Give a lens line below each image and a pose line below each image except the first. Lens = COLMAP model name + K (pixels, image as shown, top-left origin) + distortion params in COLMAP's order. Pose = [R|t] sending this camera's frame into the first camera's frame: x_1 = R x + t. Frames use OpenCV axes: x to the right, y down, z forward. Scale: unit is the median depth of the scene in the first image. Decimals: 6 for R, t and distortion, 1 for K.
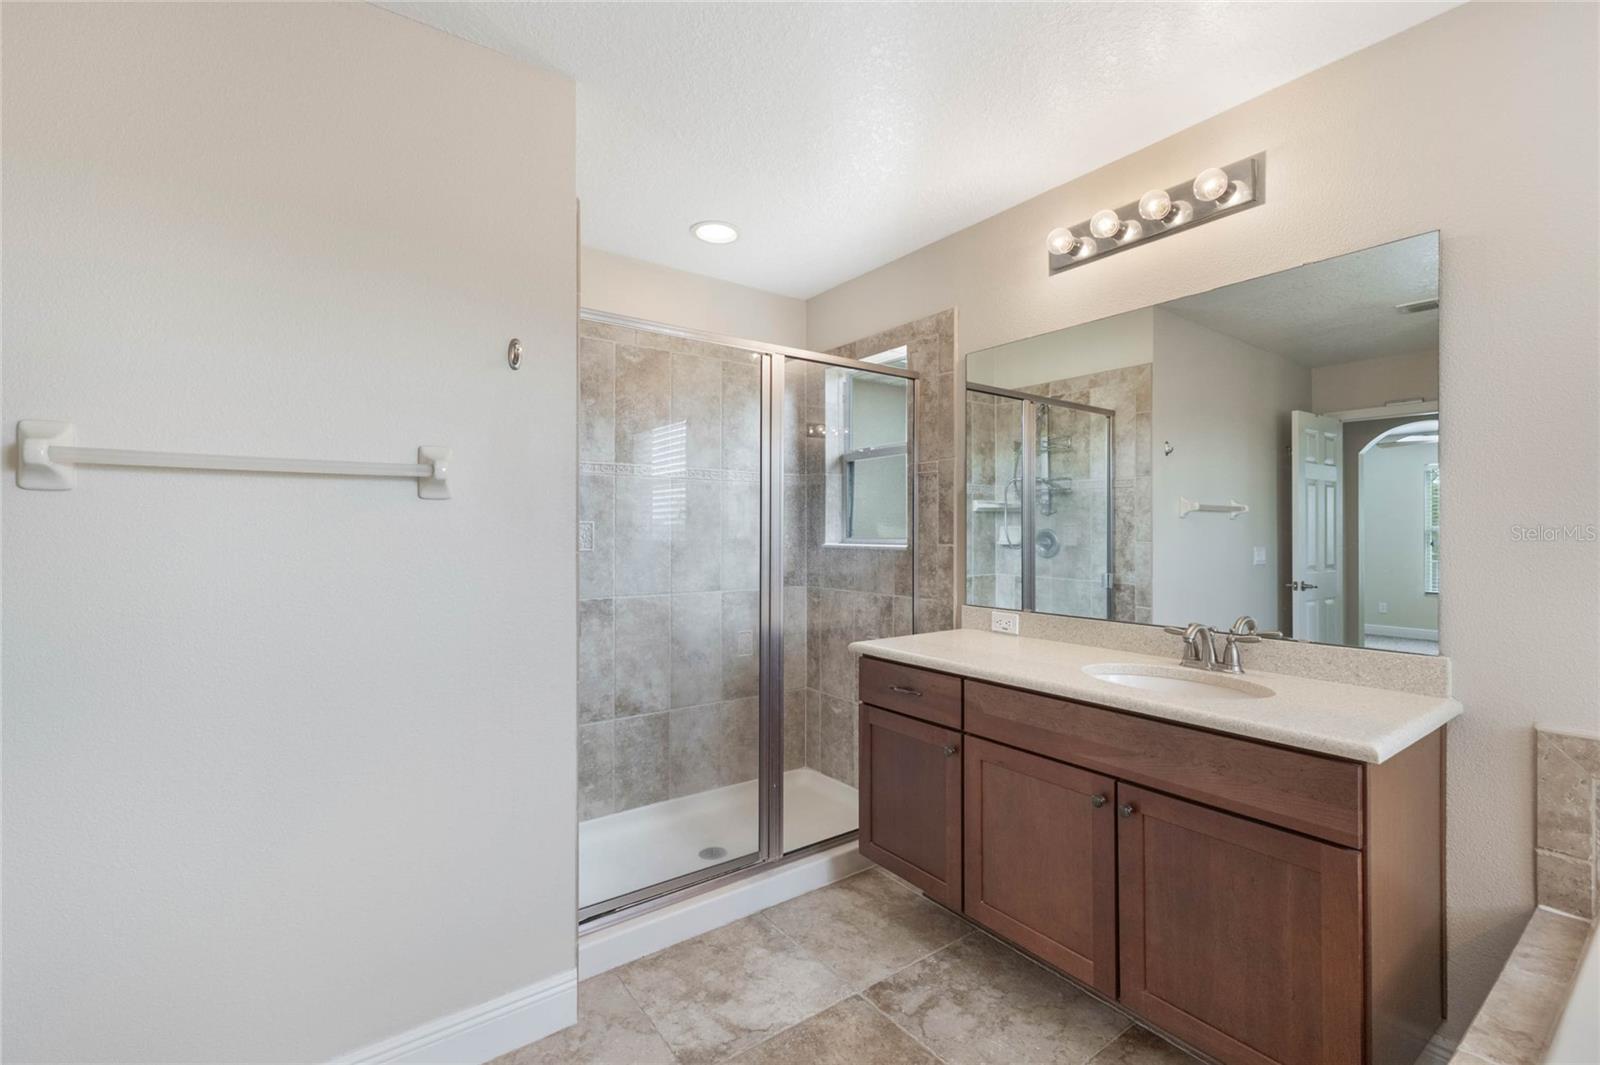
lens RADIAL K [[692.5, 0, 793.3], [0, 692.5, 531.5], [0, 0, 1]] dist [0.004341, 0.000259]
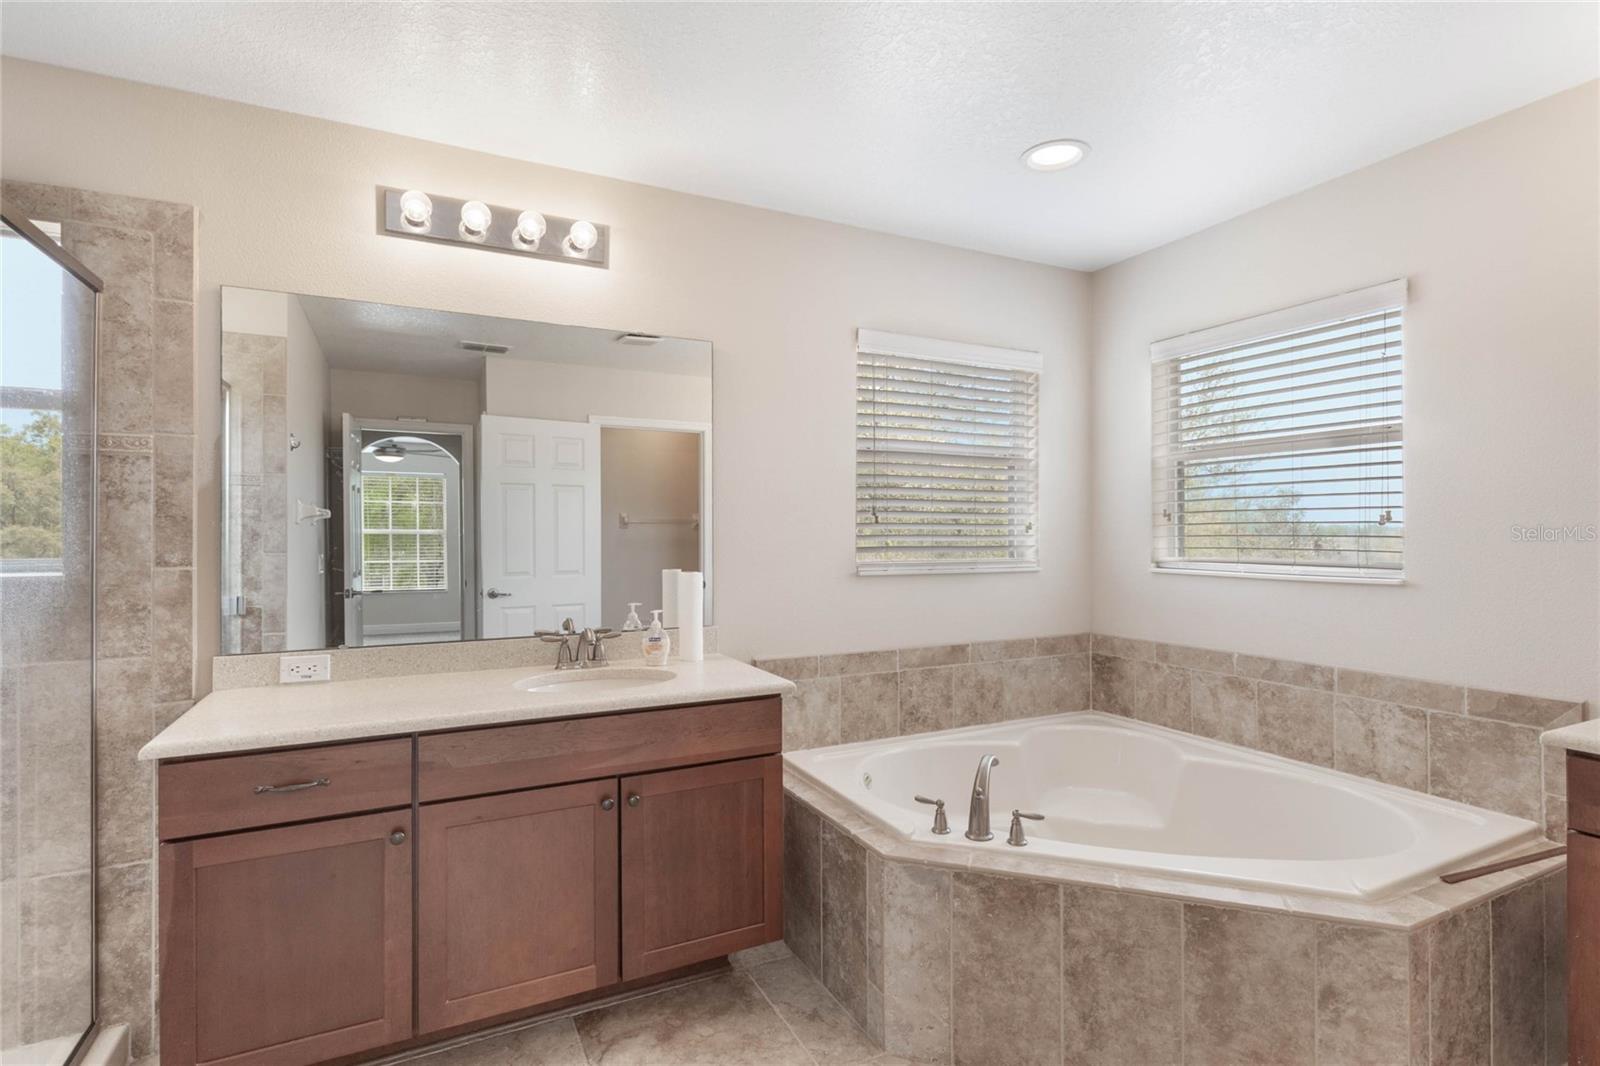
lens RADIAL K [[784.2, 0, 795.9], [0, 784.2, 530.7], [0, 0, 1]] dist [0.002637, -0.000197]
pose [[0.157286, -0.001641, 0.987552, -0.406385], [0.001670, 0.999998, 0.001396, -0.015394], [-0.987552, 0.001430, 0.157288, 0.315258]]
